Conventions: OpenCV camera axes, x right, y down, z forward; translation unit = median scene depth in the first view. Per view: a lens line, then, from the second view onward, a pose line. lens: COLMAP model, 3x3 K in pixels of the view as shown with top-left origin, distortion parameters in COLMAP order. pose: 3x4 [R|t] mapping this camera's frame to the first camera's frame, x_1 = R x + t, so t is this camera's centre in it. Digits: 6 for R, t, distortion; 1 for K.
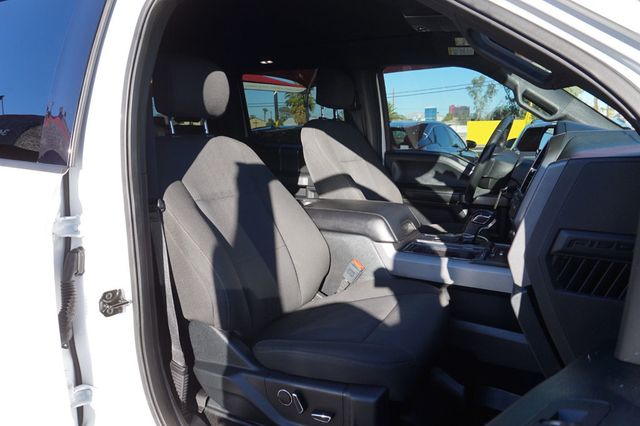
lens RADIAL K [[436.4, 0, 320.0], [0, 436.4, 213.0], [0, 0, 1]] dist [-0.032917, 0.021239]
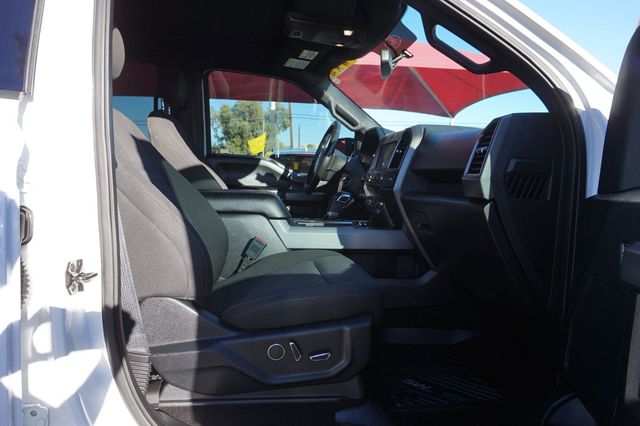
lens RADIAL K [[436.4, 0, 320.0], [0, 436.4, 213.0], [0, 0, 1]] dist [-0.032917, 0.021239]
pose [[0.793651, -0.023331, 0.607926, -0.423962], [0.075766, 0.995275, -0.060717, 0.124210], [-0.603637, 0.094248, 0.791669, 0.083061]]
